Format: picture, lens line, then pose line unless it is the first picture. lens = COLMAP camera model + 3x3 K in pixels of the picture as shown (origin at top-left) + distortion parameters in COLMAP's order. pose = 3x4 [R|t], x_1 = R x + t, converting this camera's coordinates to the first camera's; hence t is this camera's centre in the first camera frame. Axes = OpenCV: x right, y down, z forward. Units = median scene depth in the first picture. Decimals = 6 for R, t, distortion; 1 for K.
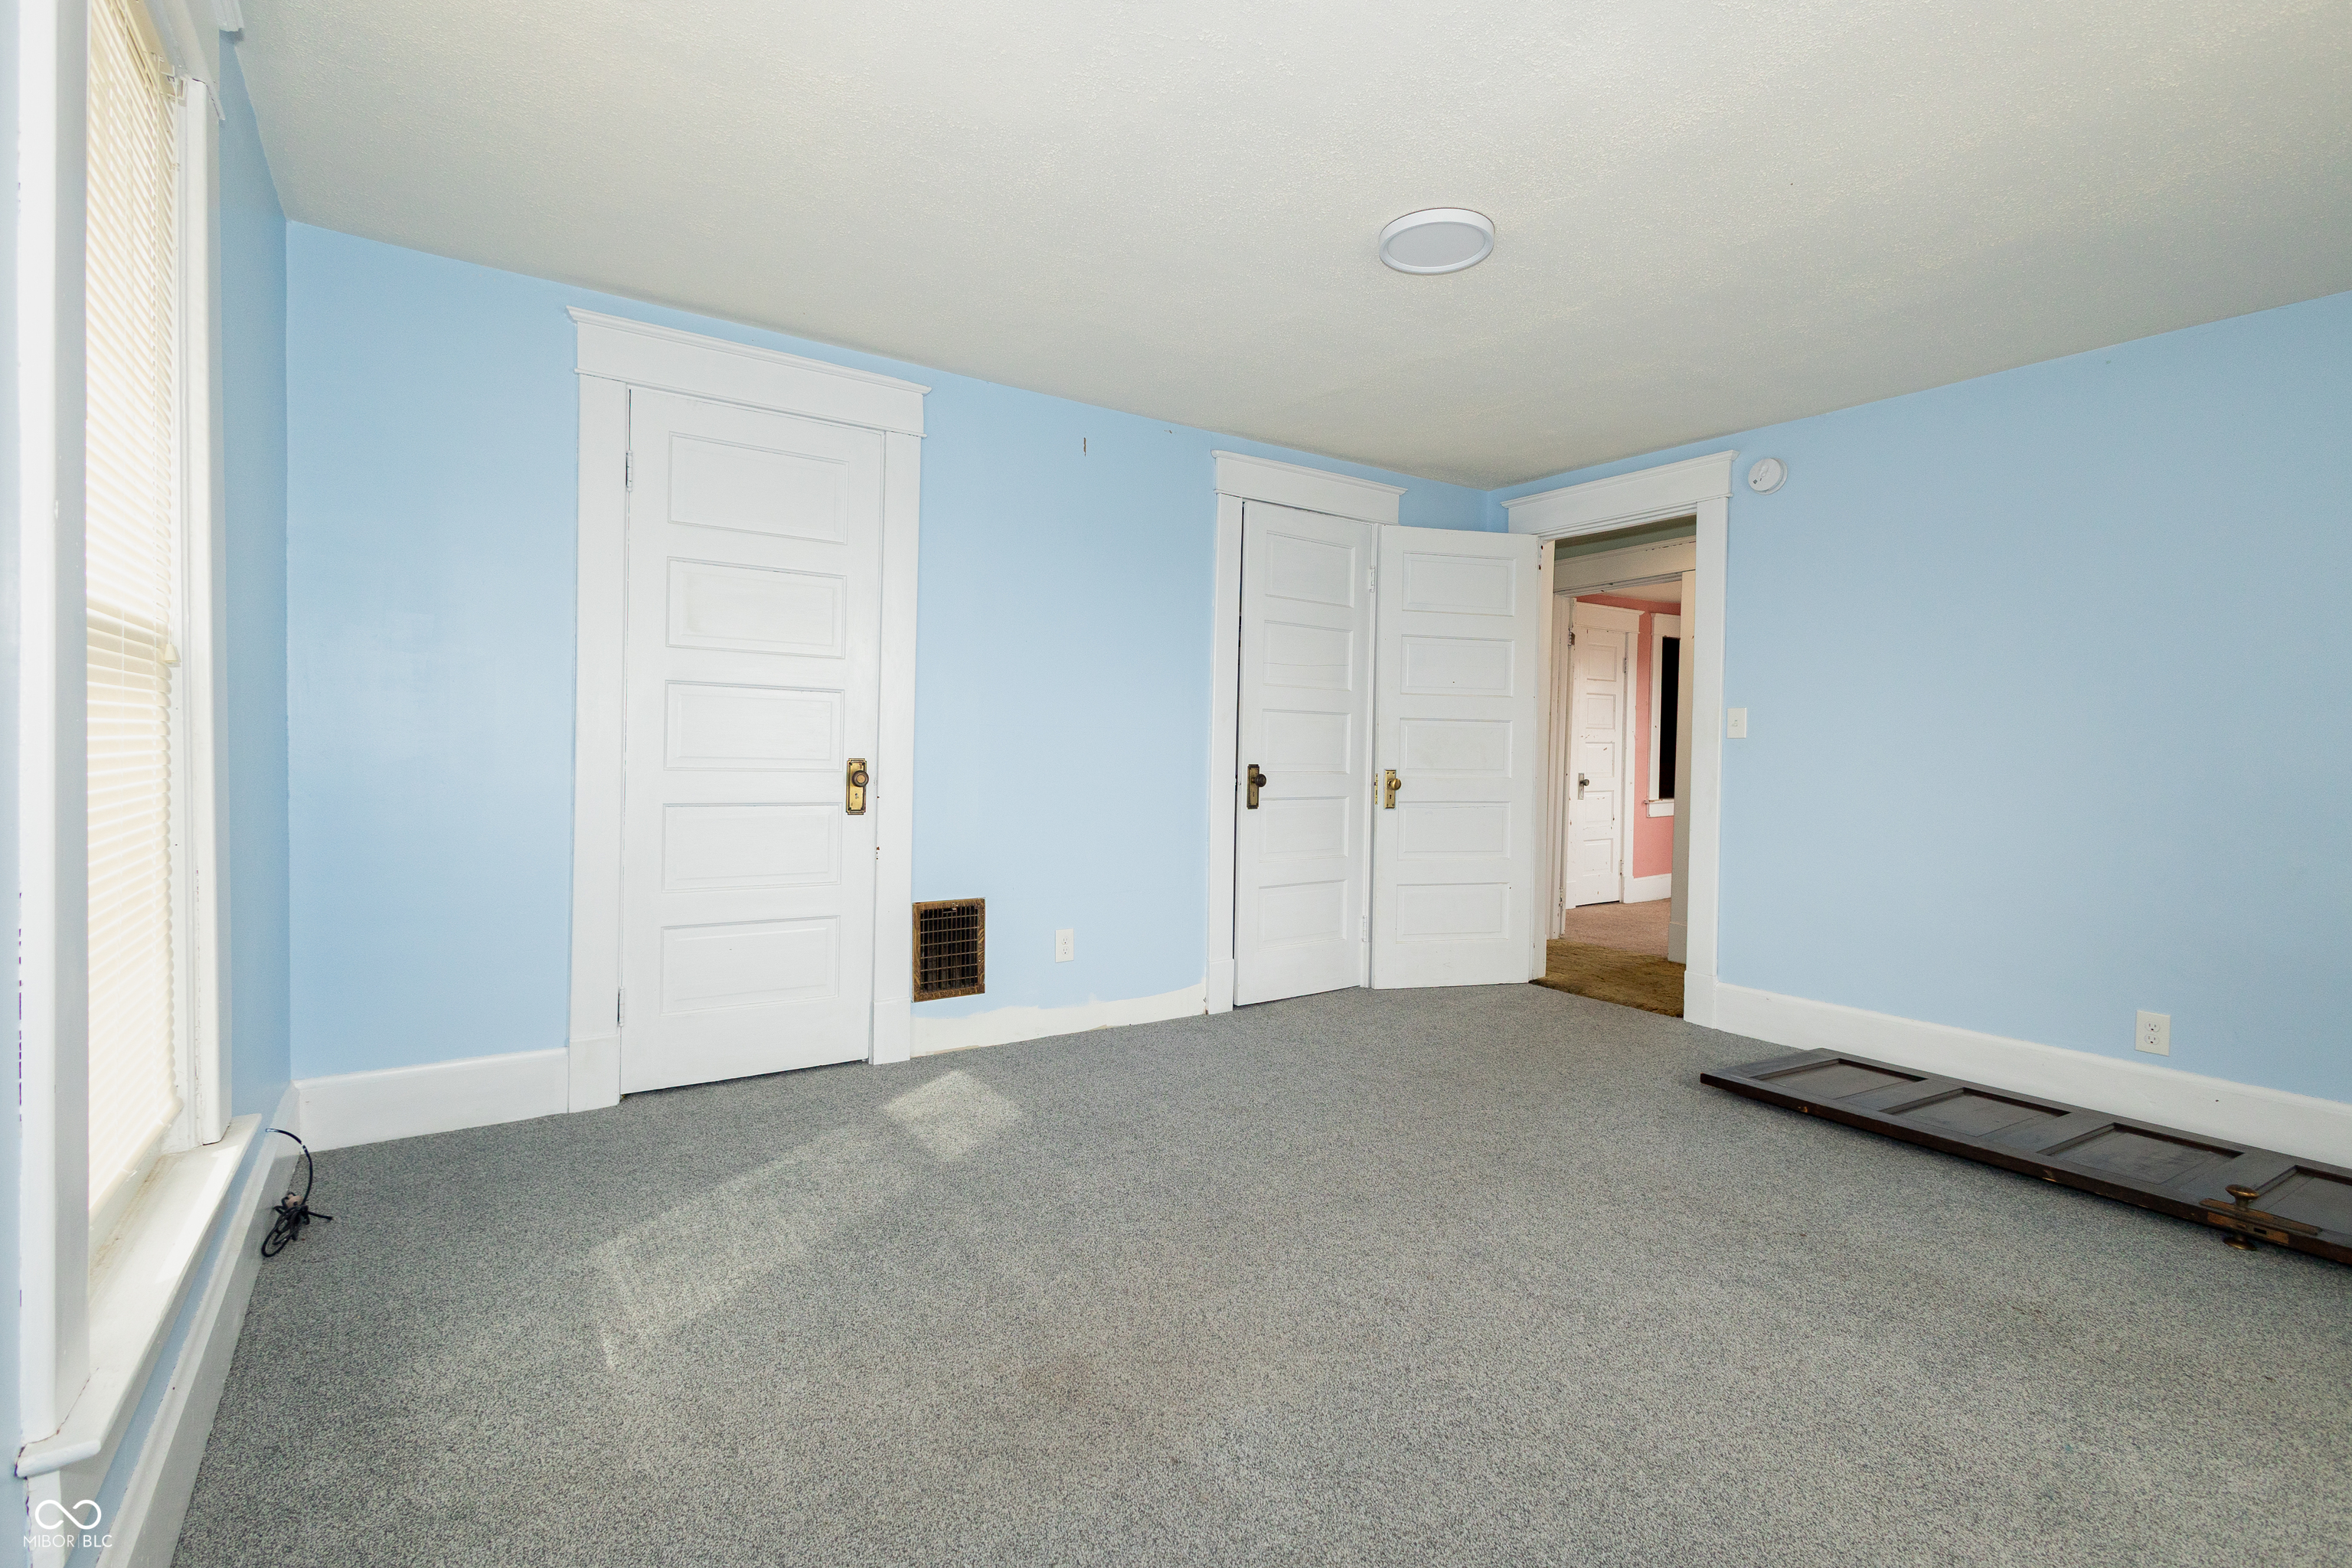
lens RADIAL K [[1090.3, 0, 1189.9], [0, 1090.3, 767.3], [0, 0, 1]] dist [0.002534, 0.000037]
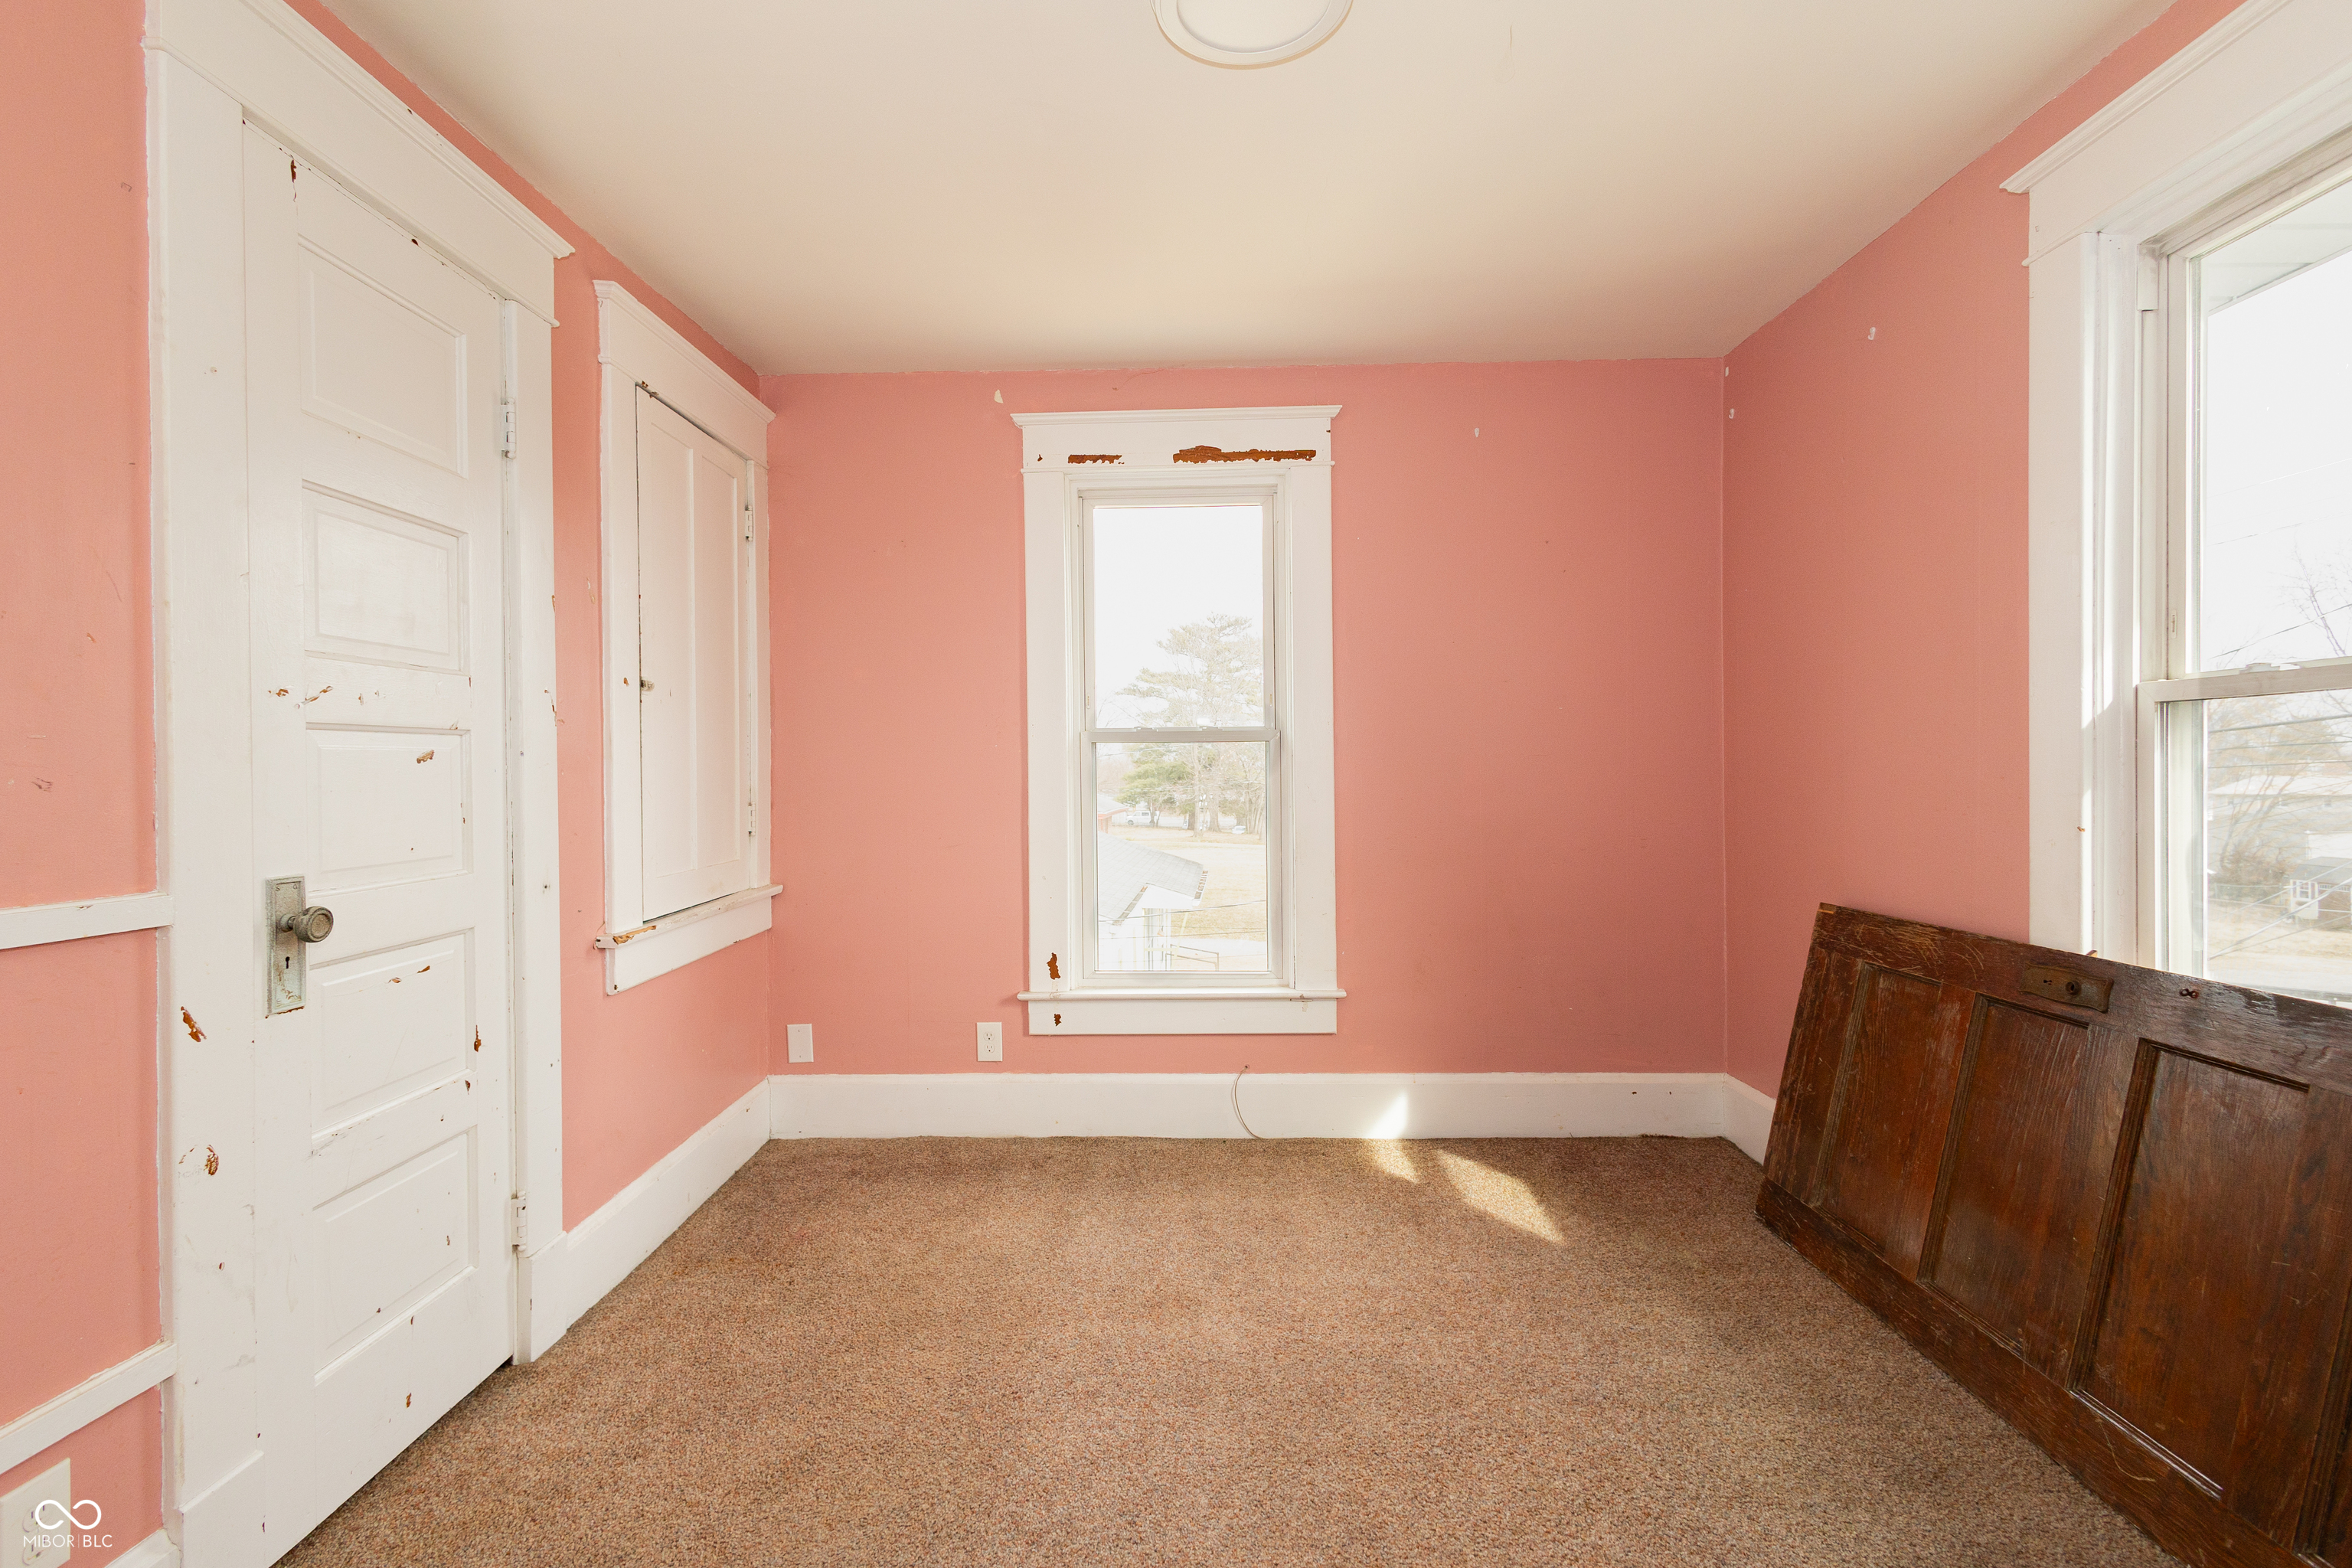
lens RADIAL K [[1076.3, 0, 1176.0], [0, 1076.3, 784.0], [0, 0, 1]] dist [-0.000930, -0.000129]
pose [[0.579742, -0.052077, 0.813134, 0.282015], [0.056858, 0.998108, 0.023385, -0.007422], [-0.812814, 0.032675, 0.581606, 0.720787]]
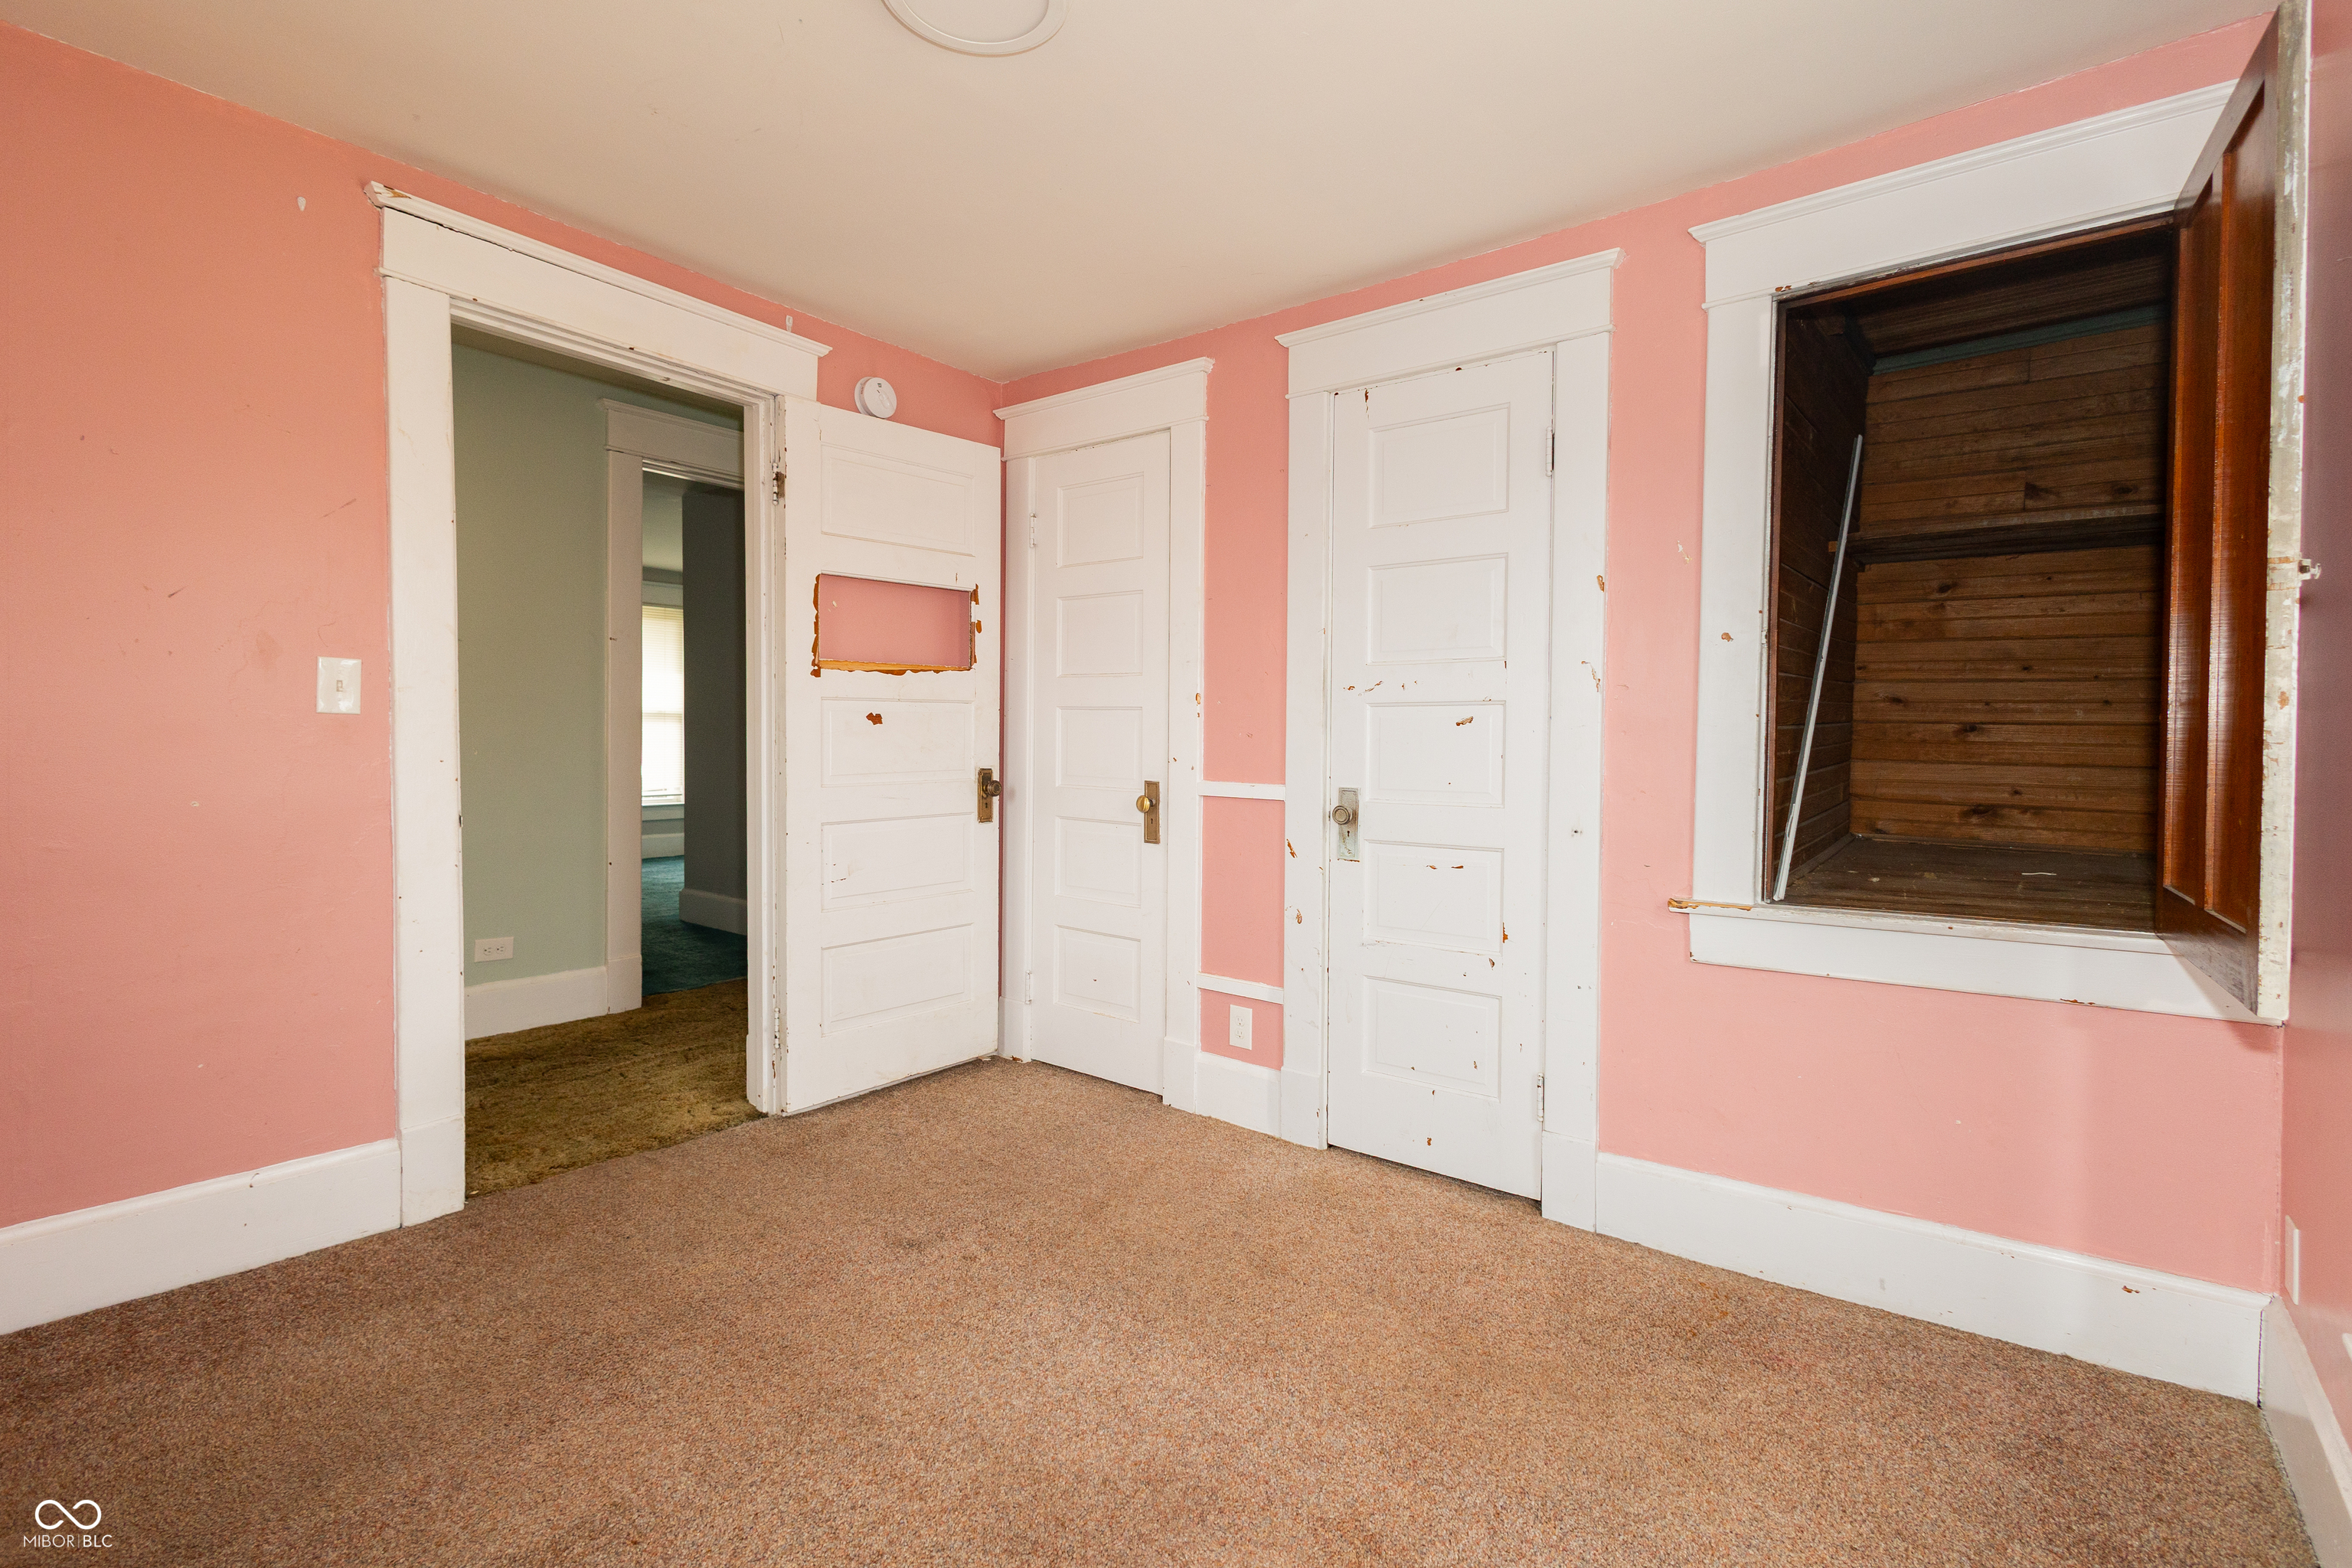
lens RADIAL K [[1090.3, 0, 1189.9], [0, 1090.3, 767.3], [0, 0, 1]] dist [0.002534, 0.000037]
pose [[0.295942, -0.013512, -0.955110, 0.659830], [-0.030979, 0.999238, -0.023735, 0.007454], [0.954703, 0.036613, 0.295298, 0.801867]]
